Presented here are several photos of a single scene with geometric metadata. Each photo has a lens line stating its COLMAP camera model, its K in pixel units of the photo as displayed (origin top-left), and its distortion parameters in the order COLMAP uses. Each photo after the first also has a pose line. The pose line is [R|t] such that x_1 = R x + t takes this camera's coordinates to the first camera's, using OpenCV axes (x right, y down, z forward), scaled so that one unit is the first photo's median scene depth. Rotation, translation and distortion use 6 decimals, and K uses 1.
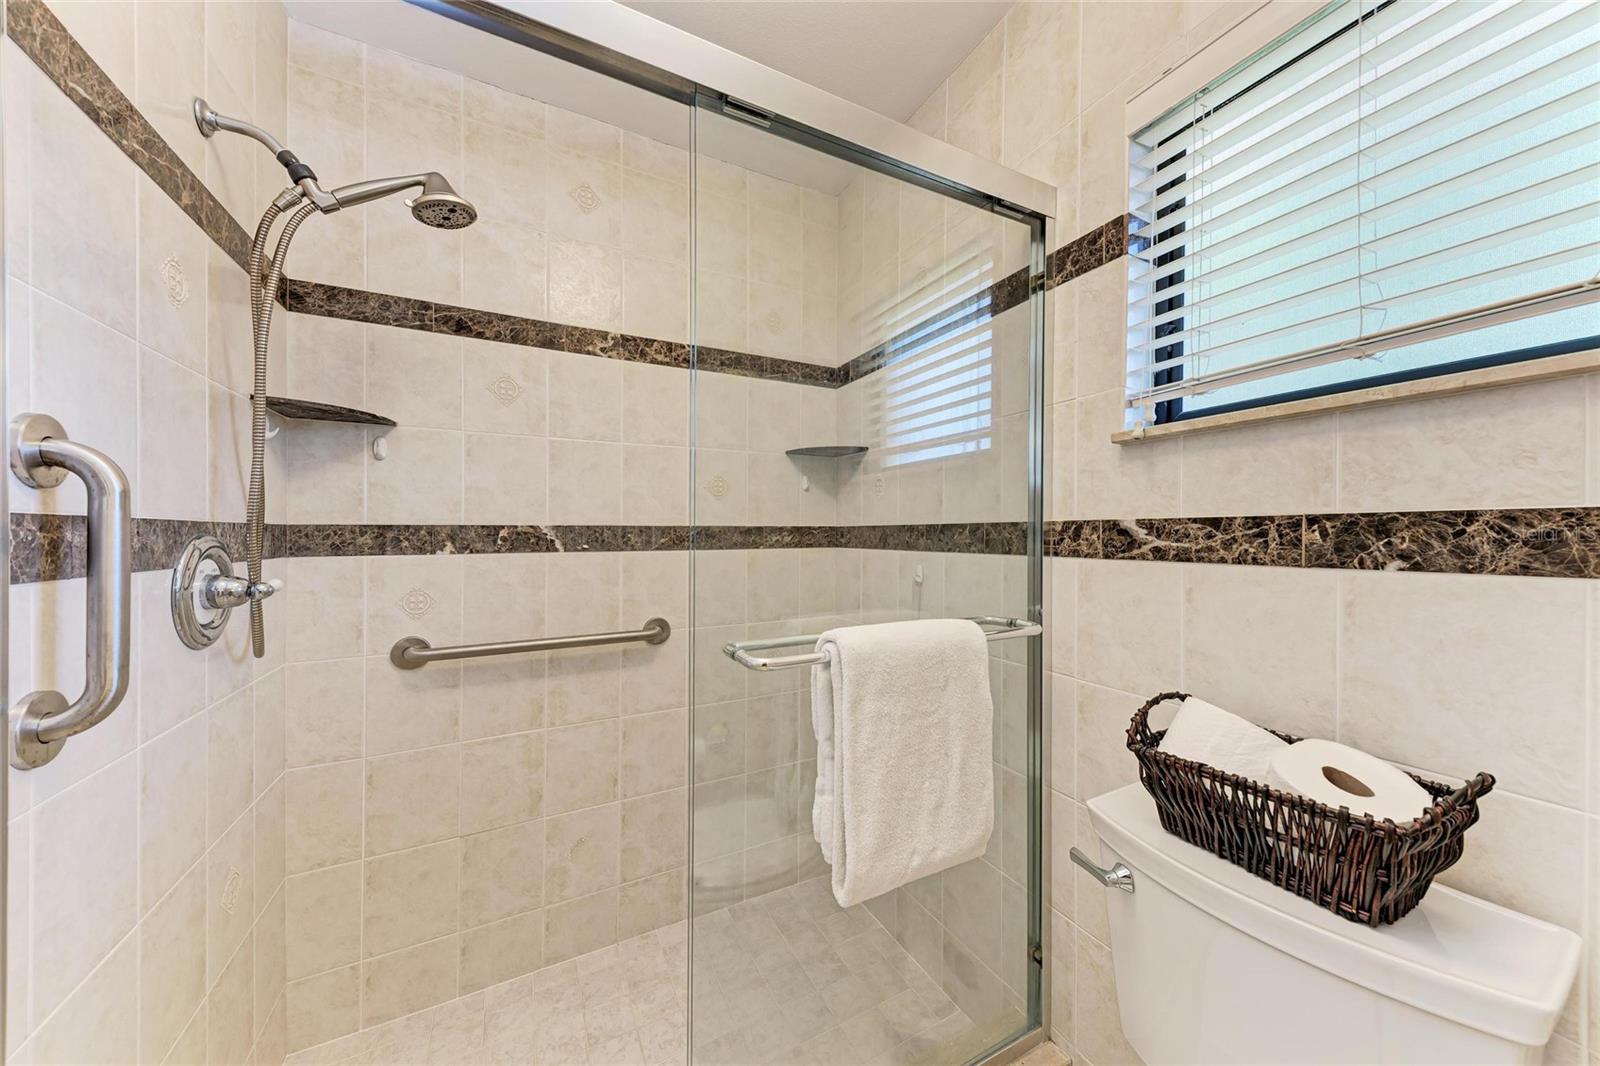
lens RADIAL K [[545.0, 0, 806.7], [0, 545.0, 528.8], [0, 0, 1]] dist [0.010039, -0.001409]
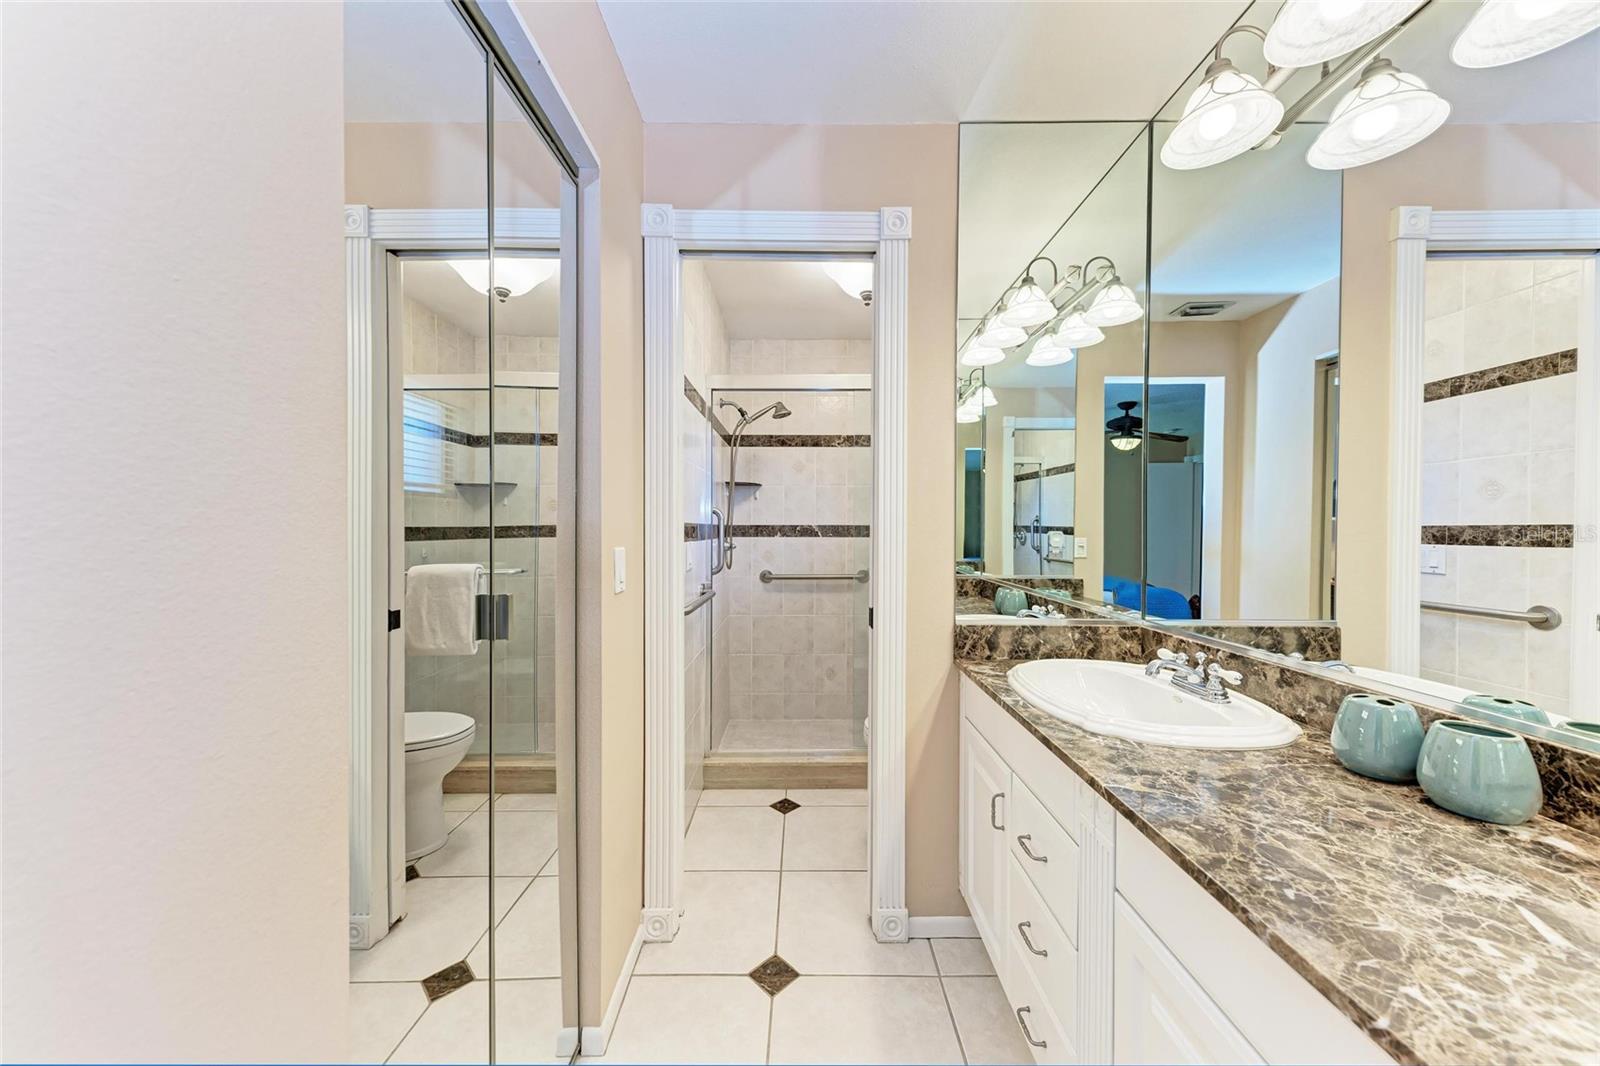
lens RADIAL K [[545.0, 0, 801.5], [0, 545.0, 529.4], [0, 0, 1]] dist [0.010039, -0.001409]
pose [[0.886361, 0.005270, -0.462965, 0.557708], [0.000074, 0.999934, 0.011524, -0.015794], [0.462995, -0.010248, 0.886302, -1.102867]]
